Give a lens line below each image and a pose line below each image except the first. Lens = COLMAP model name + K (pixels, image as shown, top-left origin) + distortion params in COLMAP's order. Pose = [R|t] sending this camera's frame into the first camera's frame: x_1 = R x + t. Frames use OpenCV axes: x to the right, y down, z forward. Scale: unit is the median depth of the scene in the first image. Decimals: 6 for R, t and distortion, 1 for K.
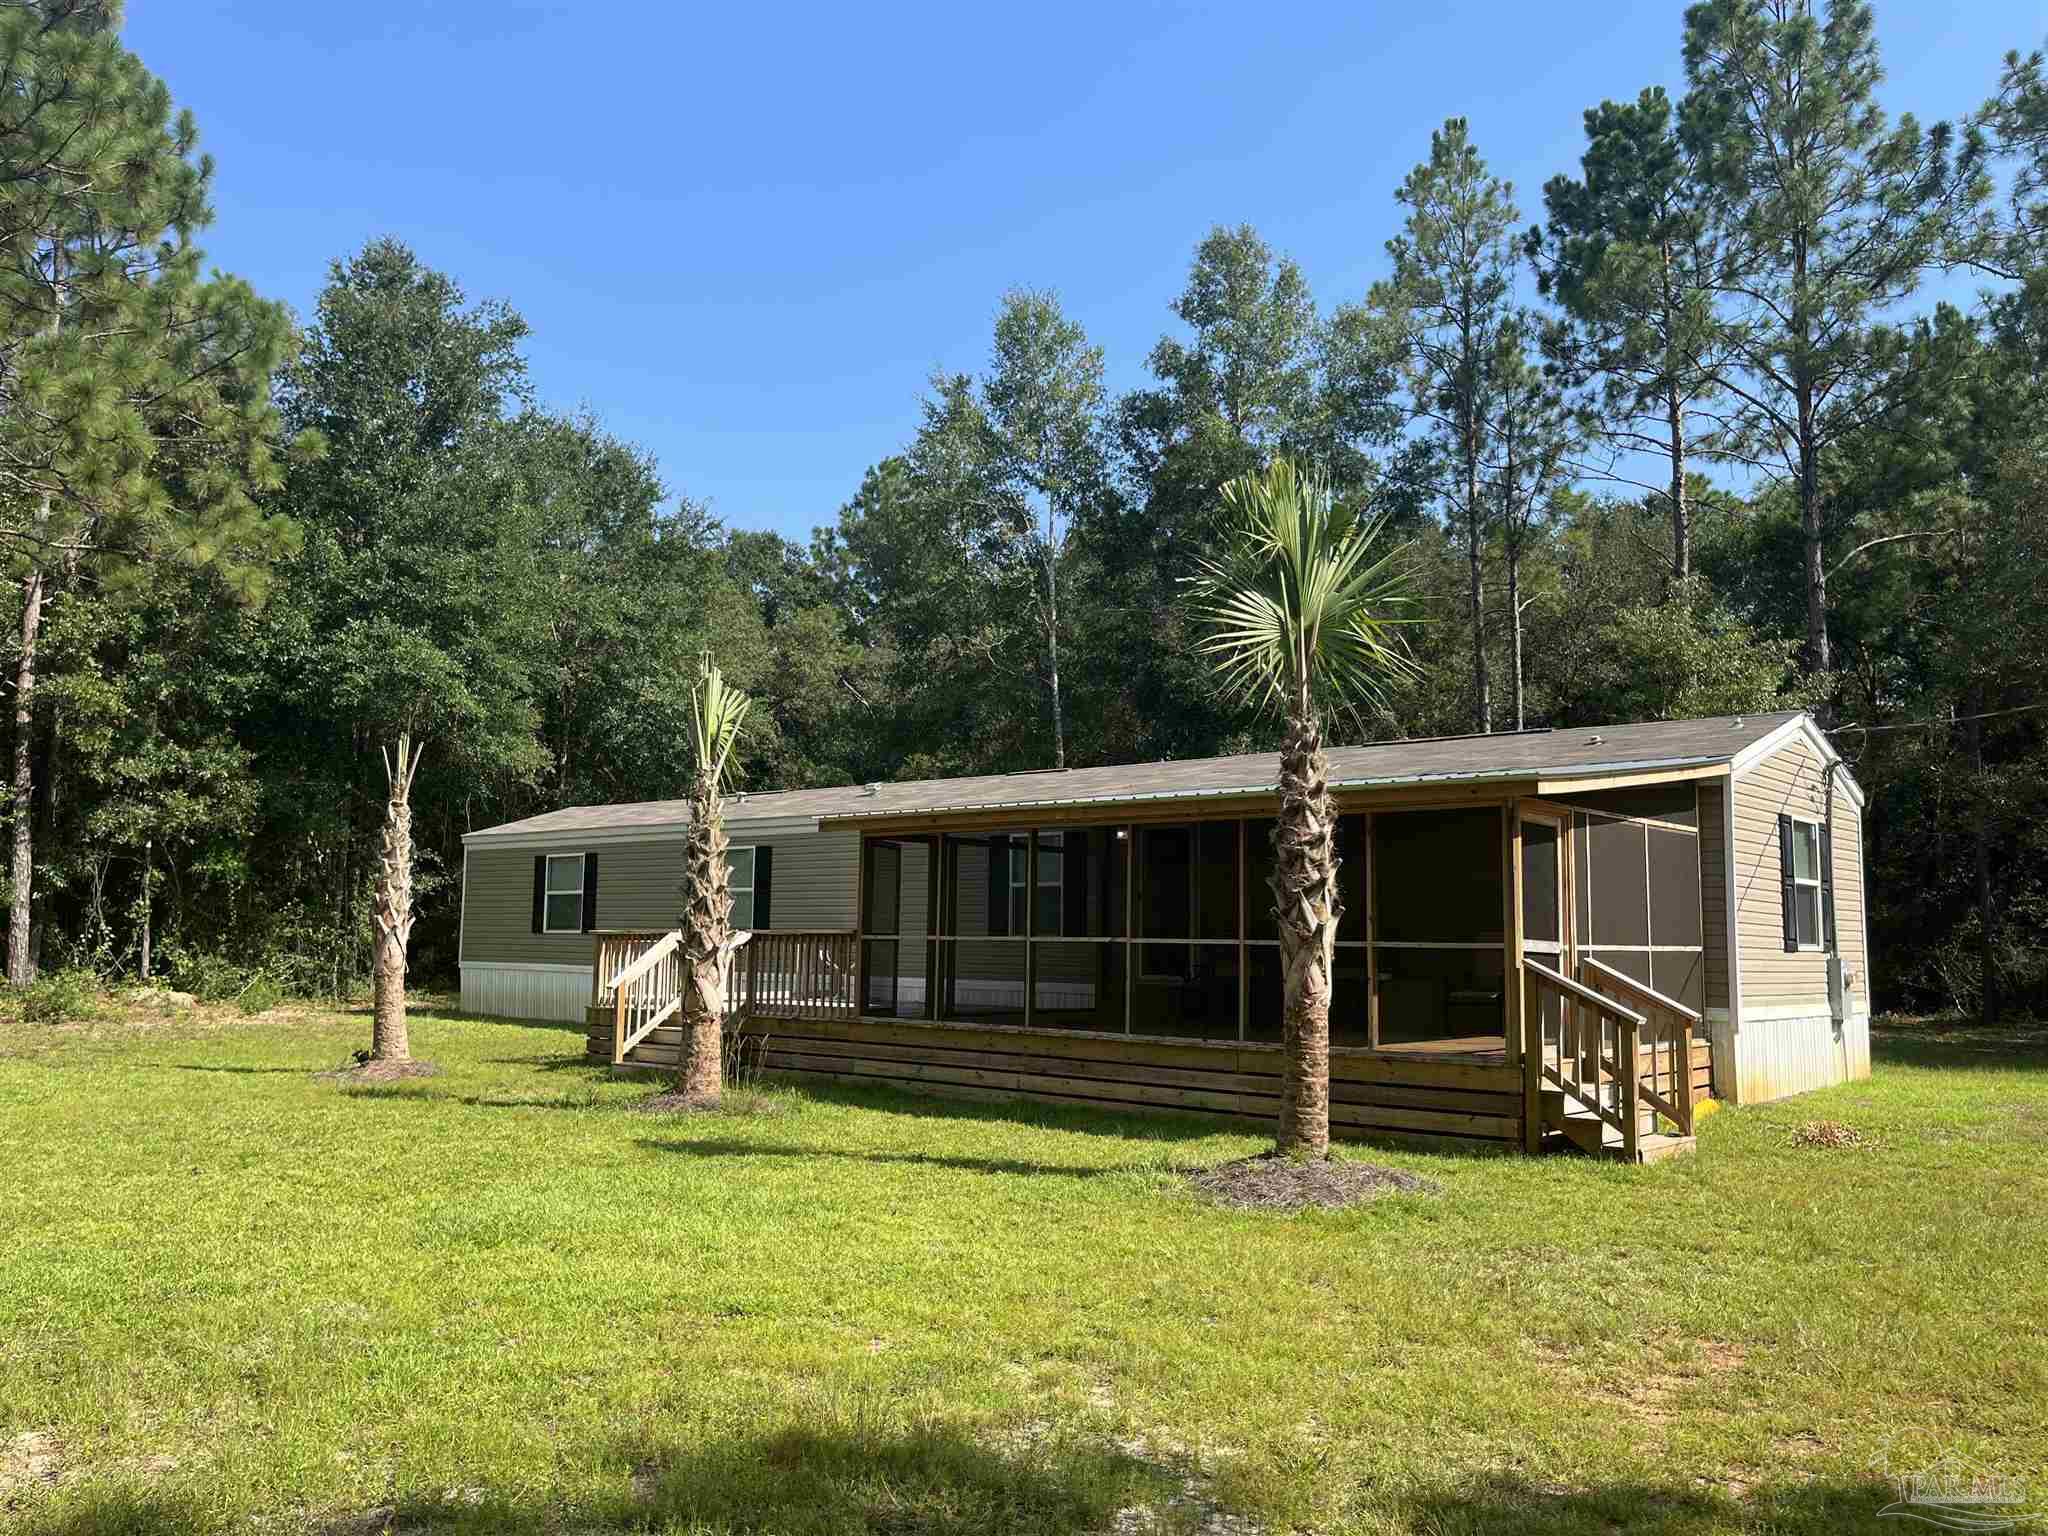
lens RADIAL K [[1564.7, 0, 1024.3], [0, 1564.7, 768.4], [0, 0, 1]] dist [0.010731, 0.000701]
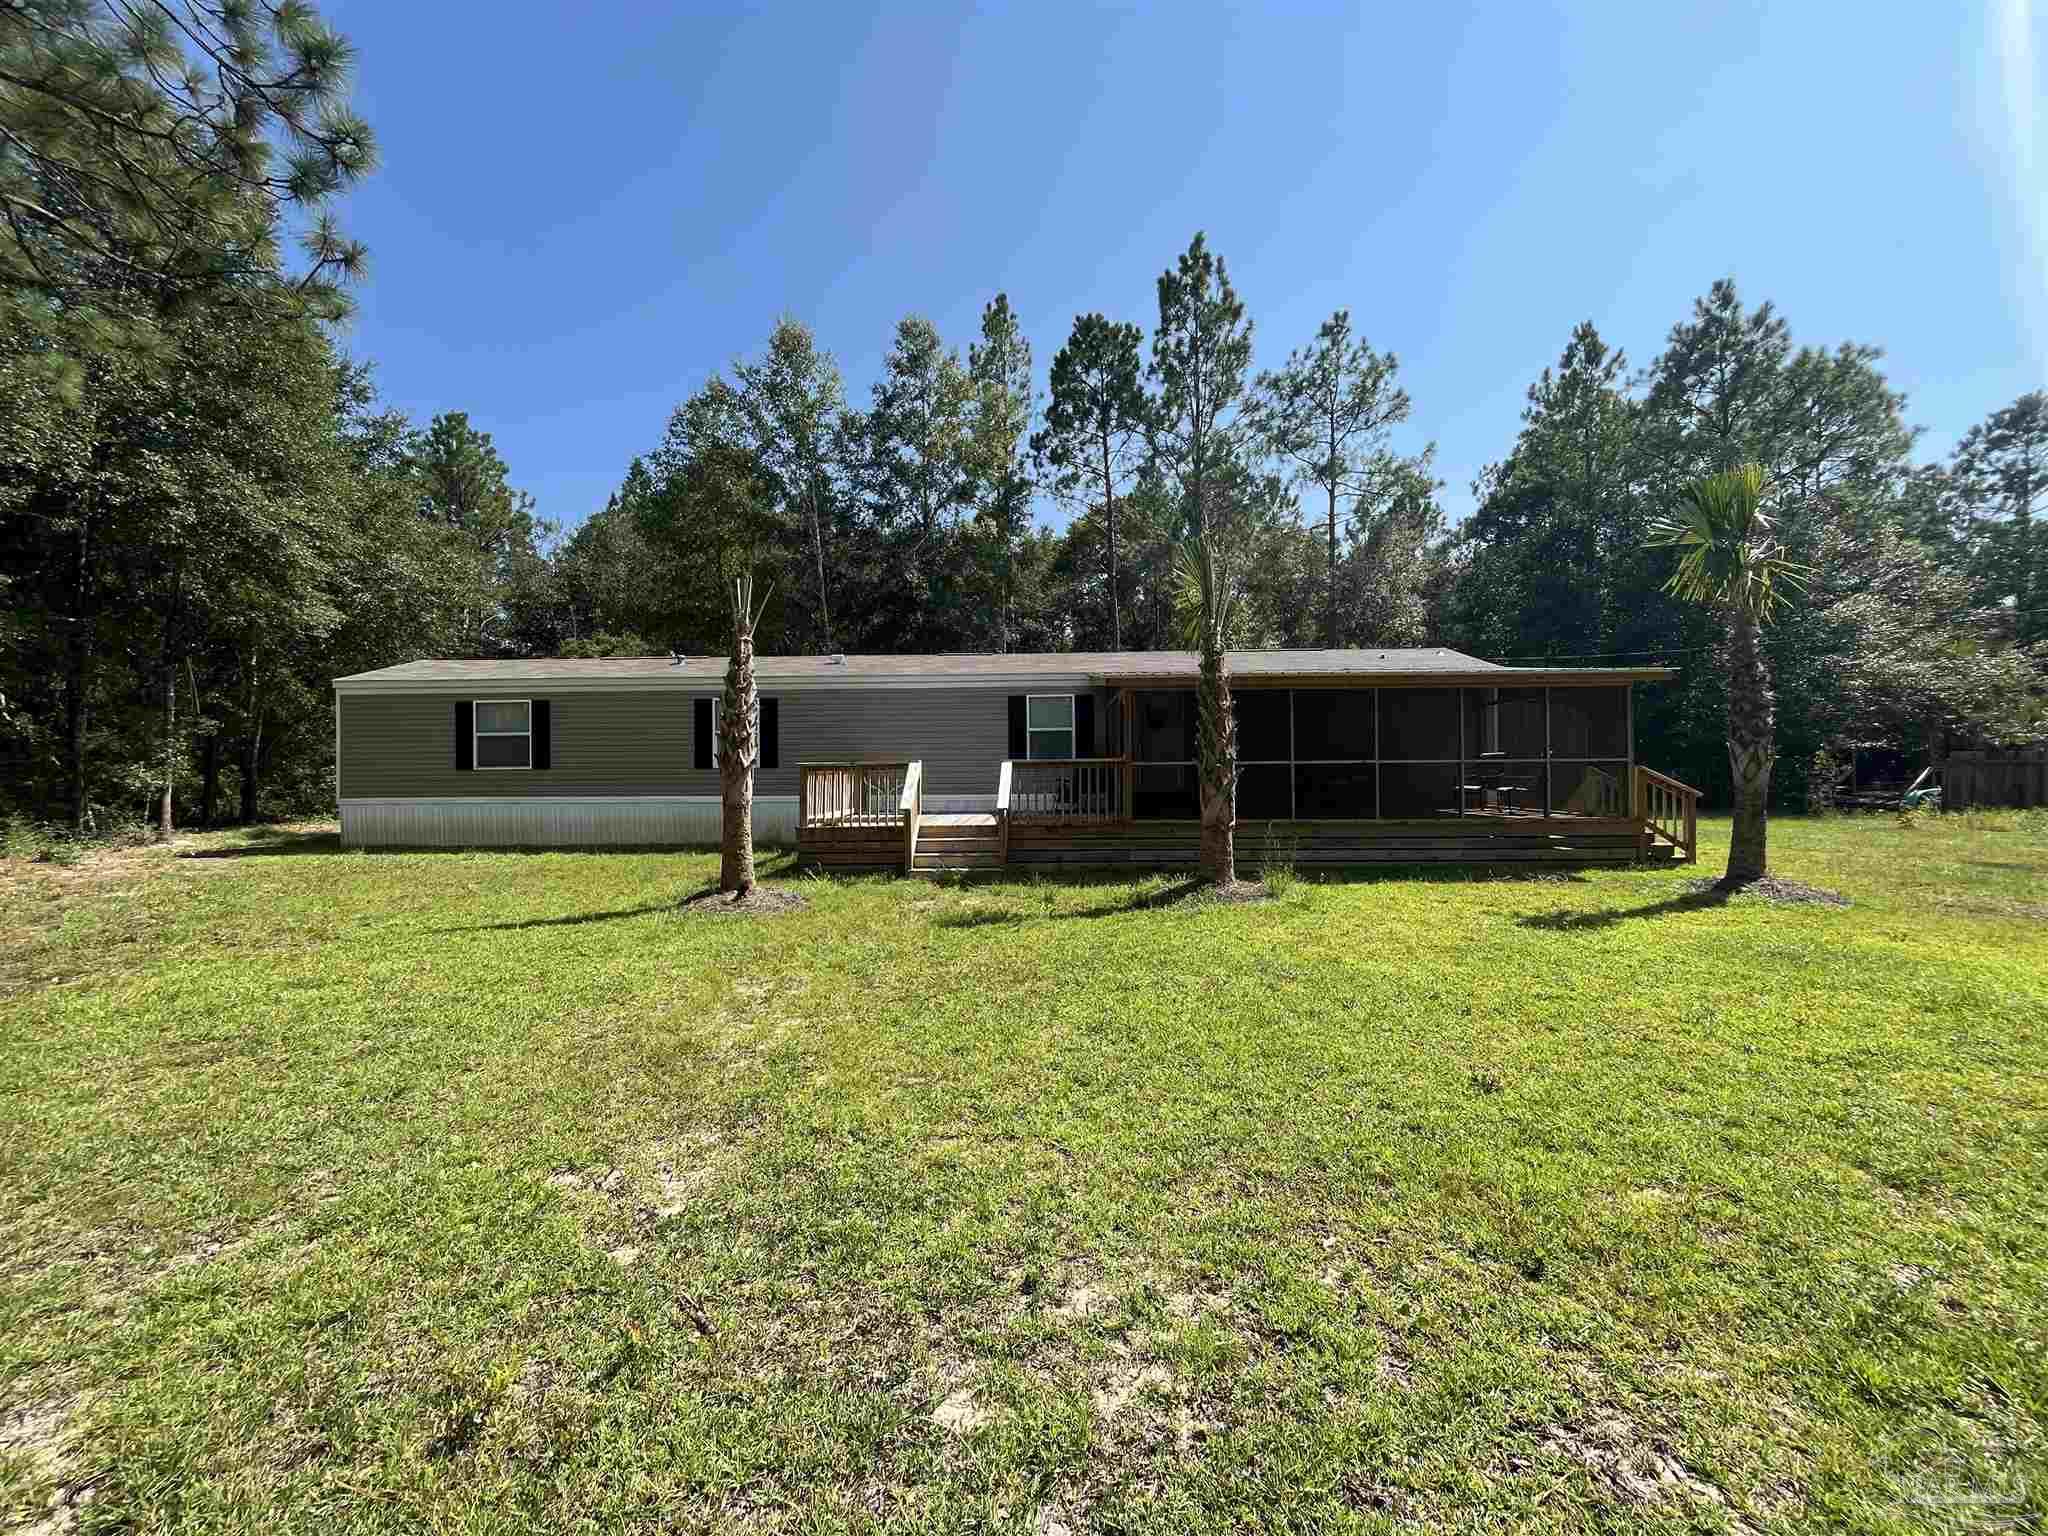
lens RADIAL K [[828.1, 0, 1024.0], [0, 828.1, 764.5], [0, 0, 1]] dist [-0.000694, -0.000612]
pose [[0.770249, -0.015907, 0.637544, -0.540214], [-0.050370, 0.995049, 0.085681, 0.042897], [-0.635751, -0.098109, 0.765634, 0.424471]]
